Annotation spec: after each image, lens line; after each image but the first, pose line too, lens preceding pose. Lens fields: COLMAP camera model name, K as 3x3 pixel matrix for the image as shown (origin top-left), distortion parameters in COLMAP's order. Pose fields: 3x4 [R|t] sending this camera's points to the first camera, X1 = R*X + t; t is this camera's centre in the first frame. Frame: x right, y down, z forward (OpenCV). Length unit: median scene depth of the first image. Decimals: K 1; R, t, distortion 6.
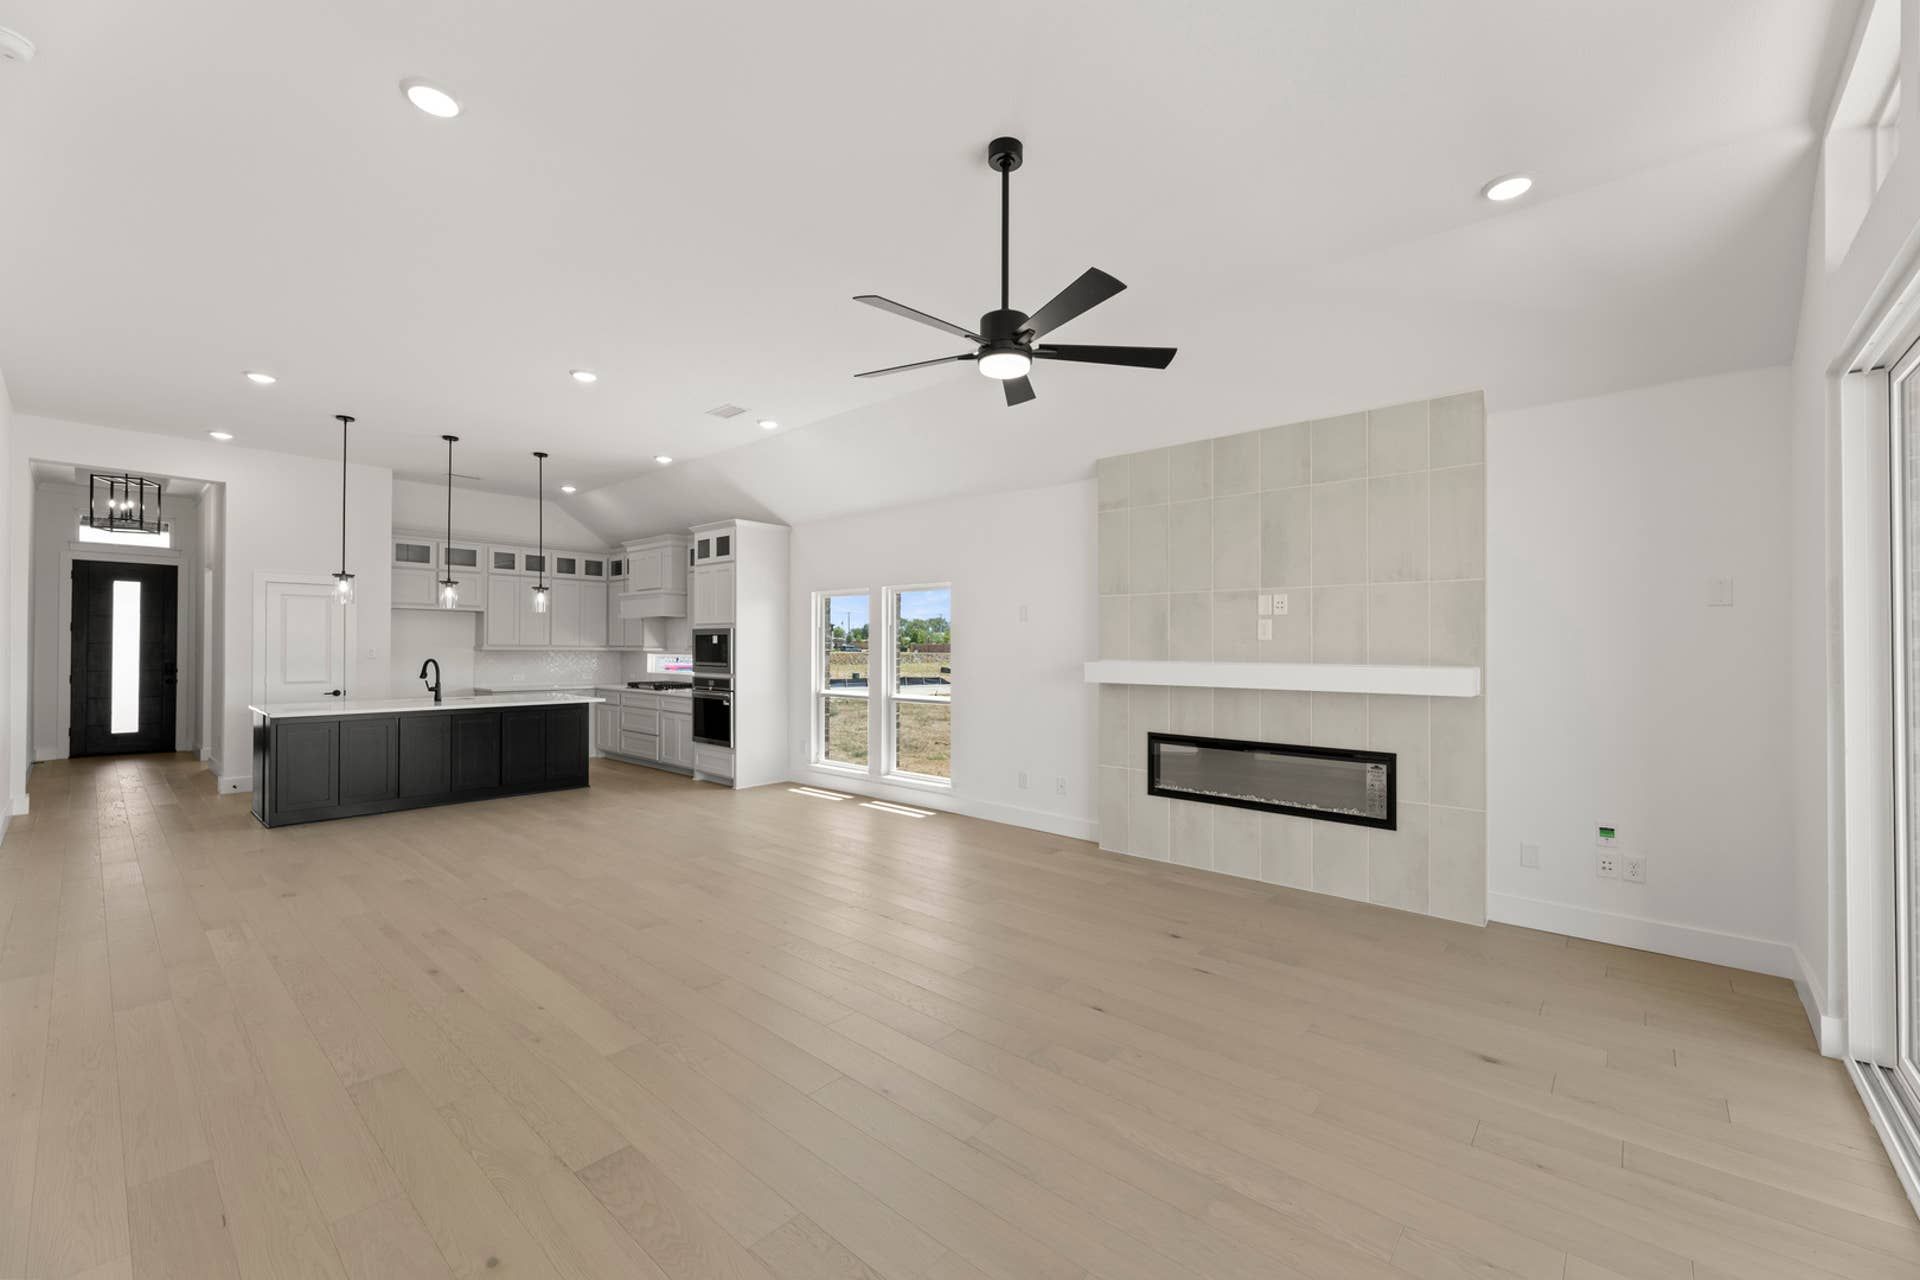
lens RADIAL K [[768.2, 0, 965.0], [0, 768.2, 653.0], [0, 0, 1]] dist [0.001596, 0.000393]
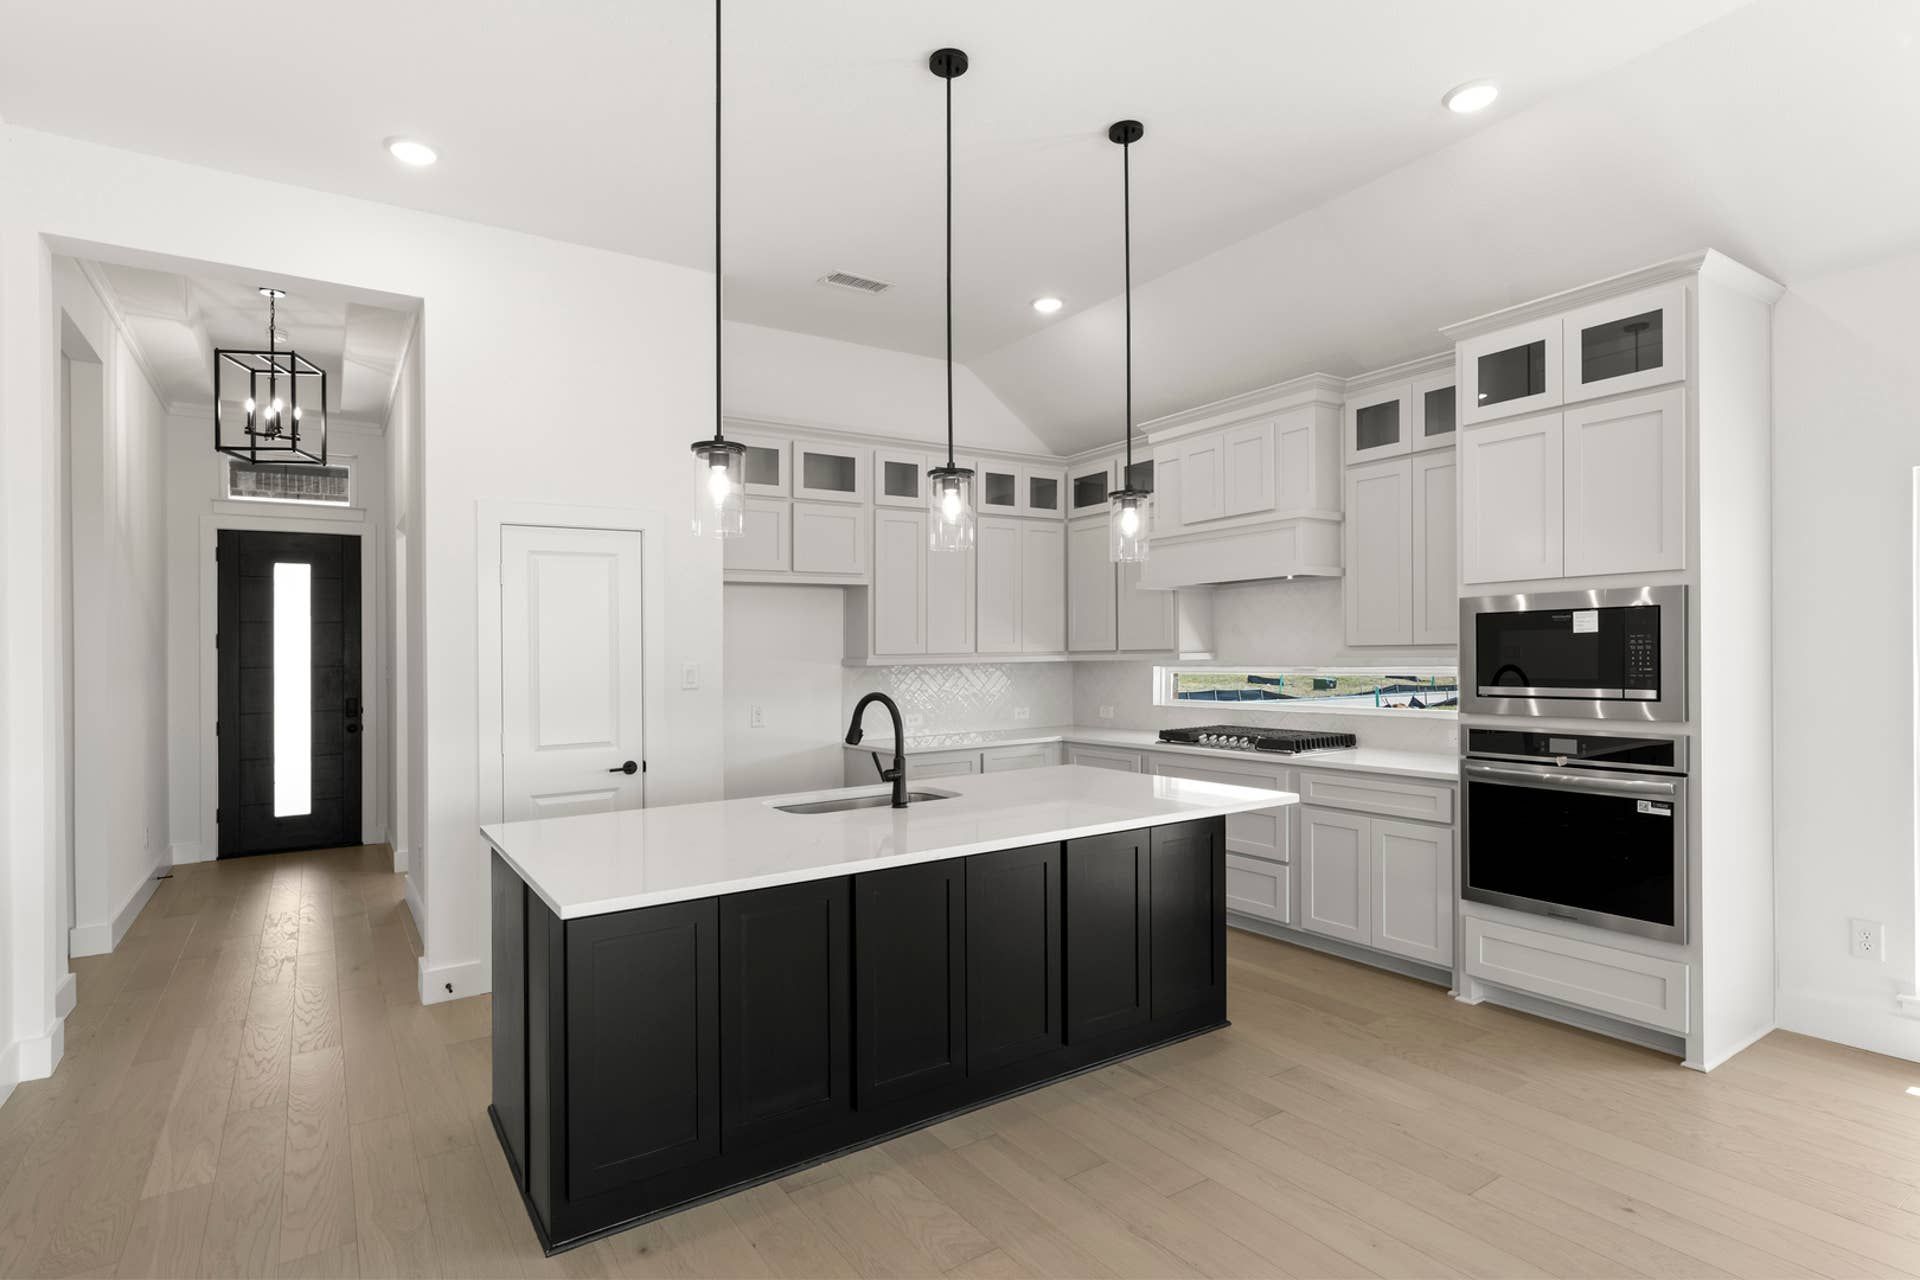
lens RADIAL K [[969.1, 0, 961.2], [0, 969.1, 644.7], [0, 0, 1]] dist [-0.003536, -0.000096]
pose [[0.965704, -0.026174, -0.258322, -0.464328], [0.022511, 0.999600, -0.017129, -0.005936], [0.258667, 0.010726, 0.965907, 0.483262]]
